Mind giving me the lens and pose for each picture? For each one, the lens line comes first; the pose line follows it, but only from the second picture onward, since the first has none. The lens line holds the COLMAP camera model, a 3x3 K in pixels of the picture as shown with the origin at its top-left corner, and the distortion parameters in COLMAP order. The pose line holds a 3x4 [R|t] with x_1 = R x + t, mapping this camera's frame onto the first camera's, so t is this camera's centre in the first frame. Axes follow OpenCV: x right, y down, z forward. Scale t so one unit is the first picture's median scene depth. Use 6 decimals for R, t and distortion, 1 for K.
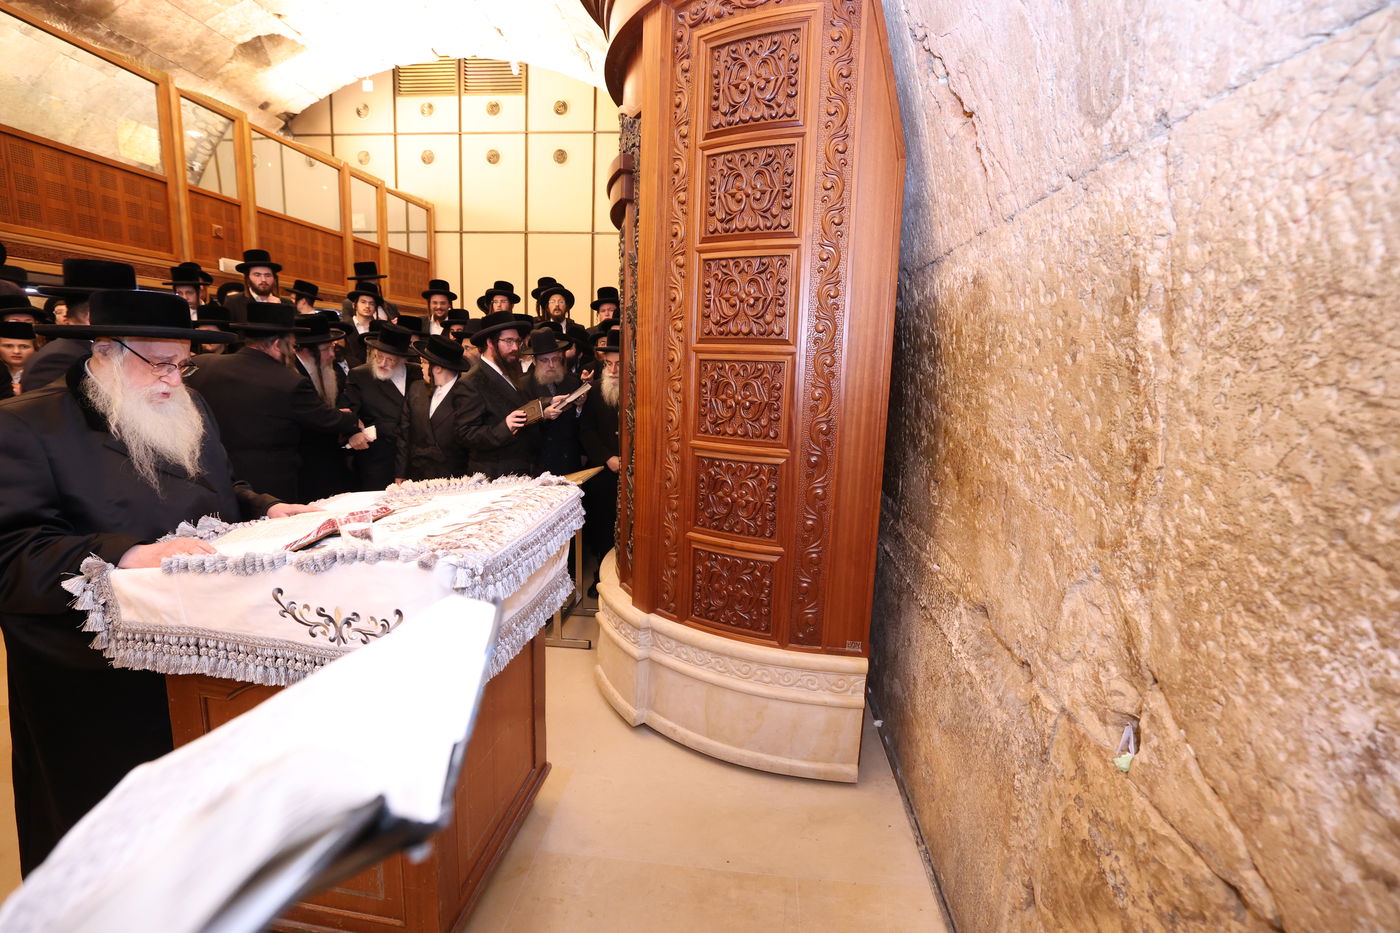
lens RADIAL K [[587.3, 0, 685.8], [0, 587.3, 463.3], [0, 0, 1]] dist [-0.032275, 0.009357]
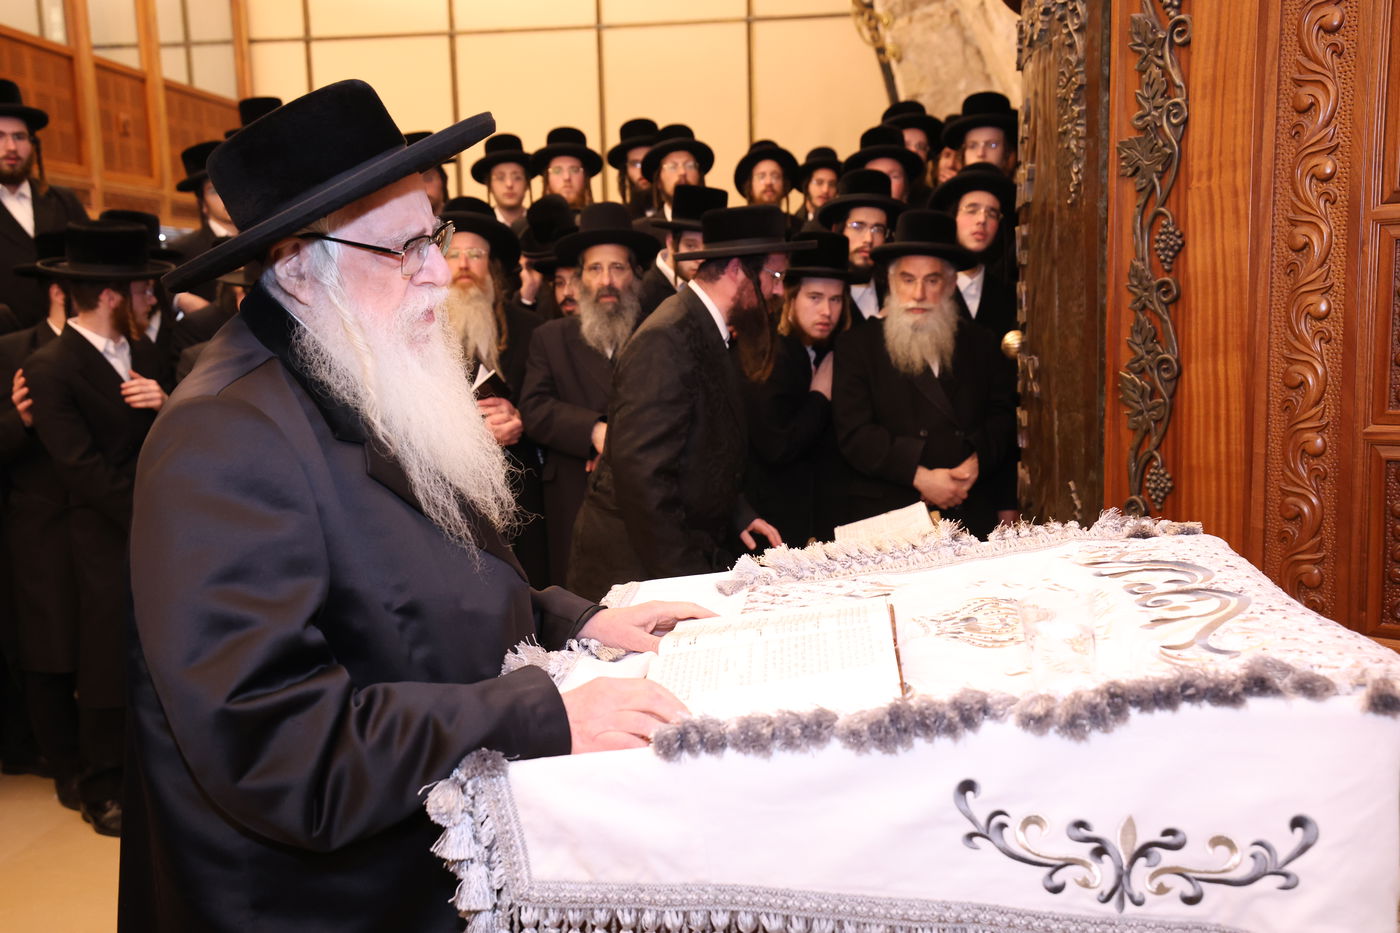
lens RADIAL K [[1269.7, 0, 728.6], [0, 1269.7, 487.6], [0, 0, 1]] dist [0.108072, -0.124540]
pose [[0.998515, -0.052839, -0.013226, -0.510803], [0.052412, 0.998150, -0.030809, 0.013565], [0.014829, 0.030070, 0.999438, 0.031344]]
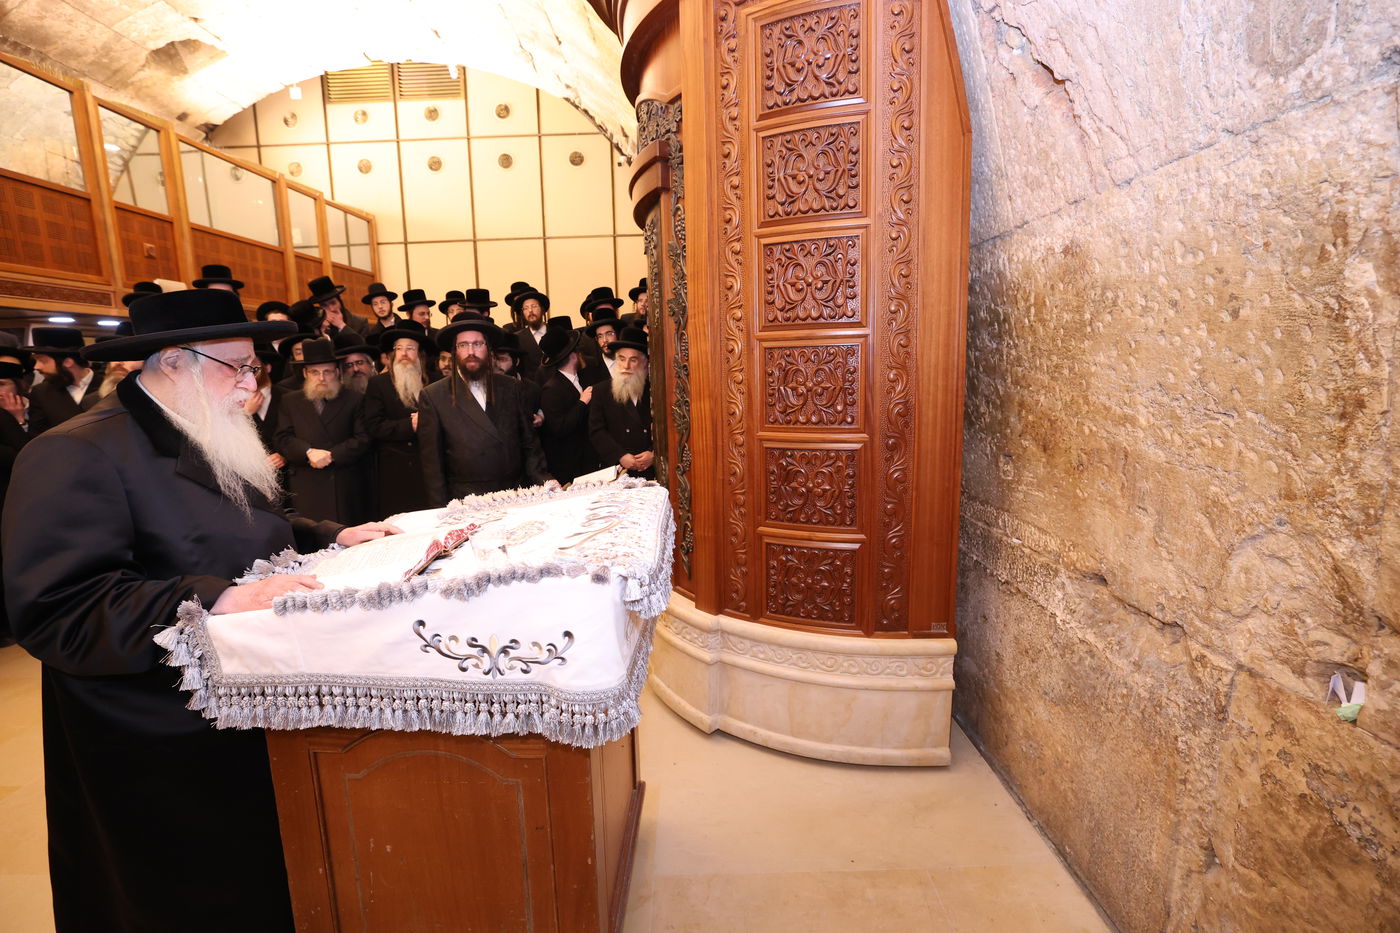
lens RADIAL K [[587.3, 0, 685.8], [0, 587.3, 463.3], [0, 0, 1]] dist [-0.032275, 0.009357]
pose [[0.994404, -0.071230, 0.078025, -0.211376], [0.071460, 0.997443, -0.000151, 0.004387], [-0.077815, 0.005726, 0.996951, 0.049725]]
